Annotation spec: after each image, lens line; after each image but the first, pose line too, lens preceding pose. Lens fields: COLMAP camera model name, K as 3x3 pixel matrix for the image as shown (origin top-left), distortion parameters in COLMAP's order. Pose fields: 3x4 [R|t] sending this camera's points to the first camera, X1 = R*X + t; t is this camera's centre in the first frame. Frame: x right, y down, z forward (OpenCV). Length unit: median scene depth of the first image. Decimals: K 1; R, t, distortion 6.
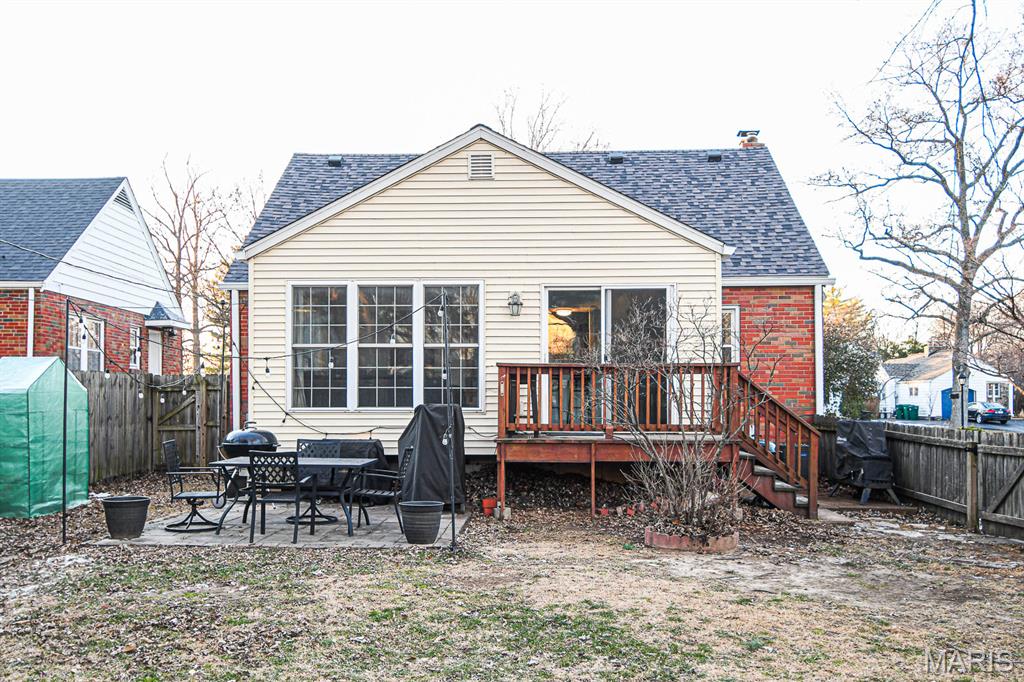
lens RADIAL K [[937.4, 0, 505.9], [0, 937.4, 372.1], [0, 0, 1]] dist [0.033256, 0.000000]
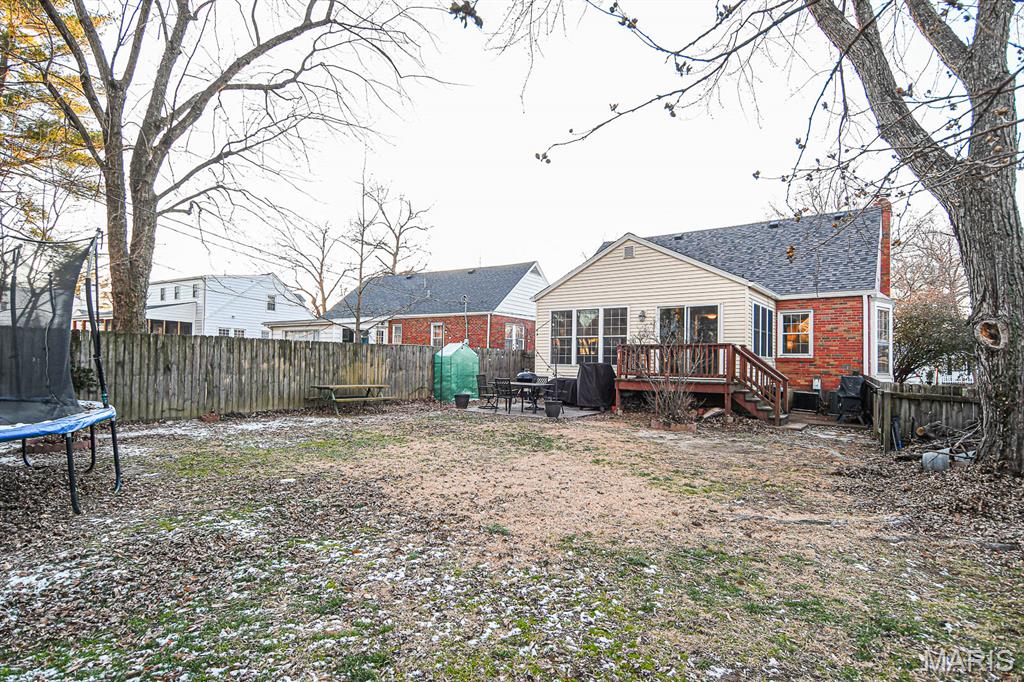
lens RADIAL K [[543.2, 0, 505.8], [0, 543.2, 345.6], [0, 0, 1]] dist [0.034331, -0.032508]
pose [[0.837461, -0.005353, -0.546472, 0.421992], [0.001597, 0.999972, -0.007348, 0.002172], [0.546495, 0.005281, 0.837445, -0.192935]]
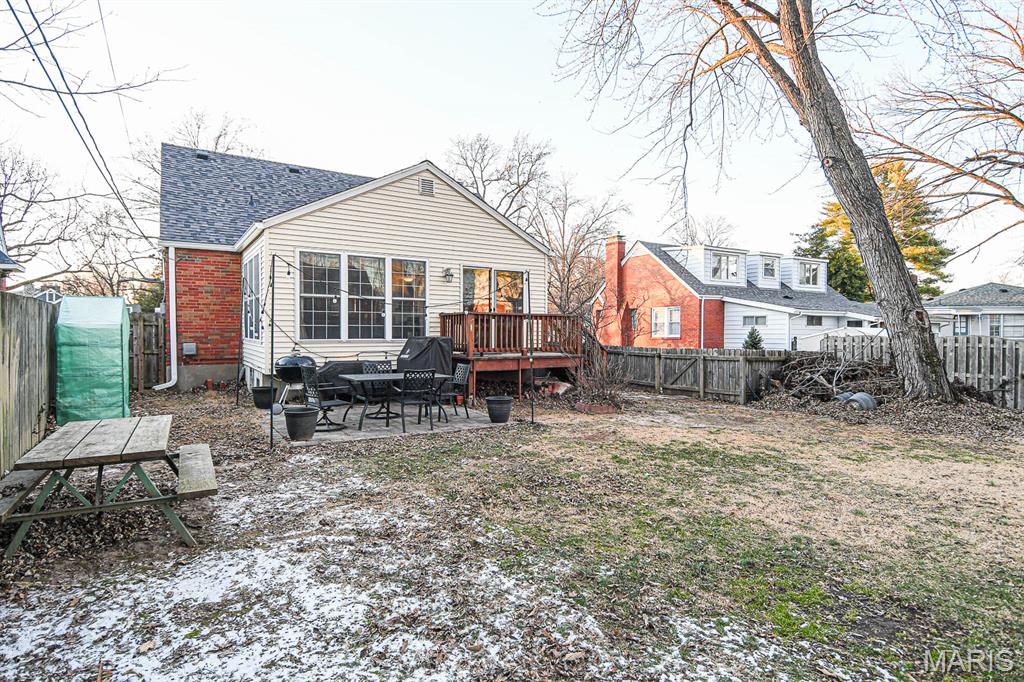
lens RADIAL K [[543.2, 0, 515.8], [0, 543.2, 328.7], [0, 0, 1]] dist [0.034331, -0.032508]
pose [[0.818585, 0.004340, 0.574368, -0.438663], [-0.018700, 0.999643, 0.019099, 0.000632], [-0.574080, -0.026375, 0.818374, 0.152949]]
